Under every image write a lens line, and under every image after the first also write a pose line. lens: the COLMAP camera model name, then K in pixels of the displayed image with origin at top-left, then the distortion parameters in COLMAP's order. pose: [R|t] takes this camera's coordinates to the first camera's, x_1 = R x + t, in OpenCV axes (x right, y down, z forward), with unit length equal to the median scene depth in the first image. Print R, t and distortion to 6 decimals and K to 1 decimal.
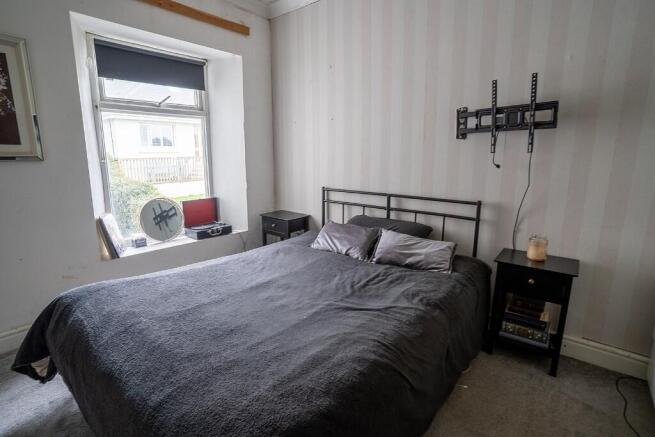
lens RADIAL K [[325.3, 0, 324.7], [0, 325.3, 217.7], [0, 0, 1]] dist [-0.070973, 0.036233]
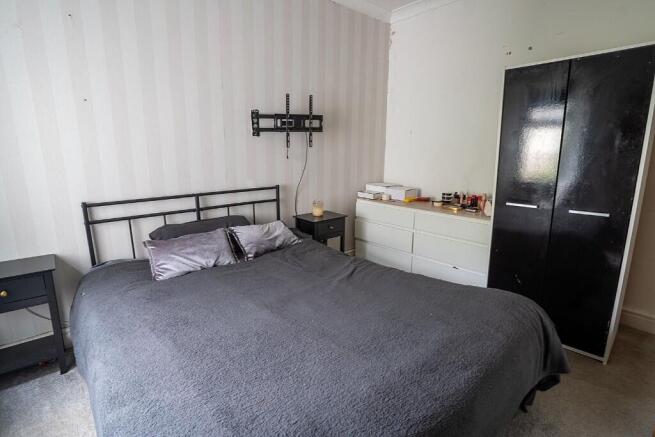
lens RADIAL K [[325.3, 0, 324.7], [0, 325.3, 217.7], [0, 0, 1]] dist [-0.070973, 0.036233]
pose [[0.160745, -0.205269, 0.965415, -0.756791], [0.192786, 0.965824, 0.173257, -0.113403], [-0.967985, 0.158269, 0.194825, 0.575321]]
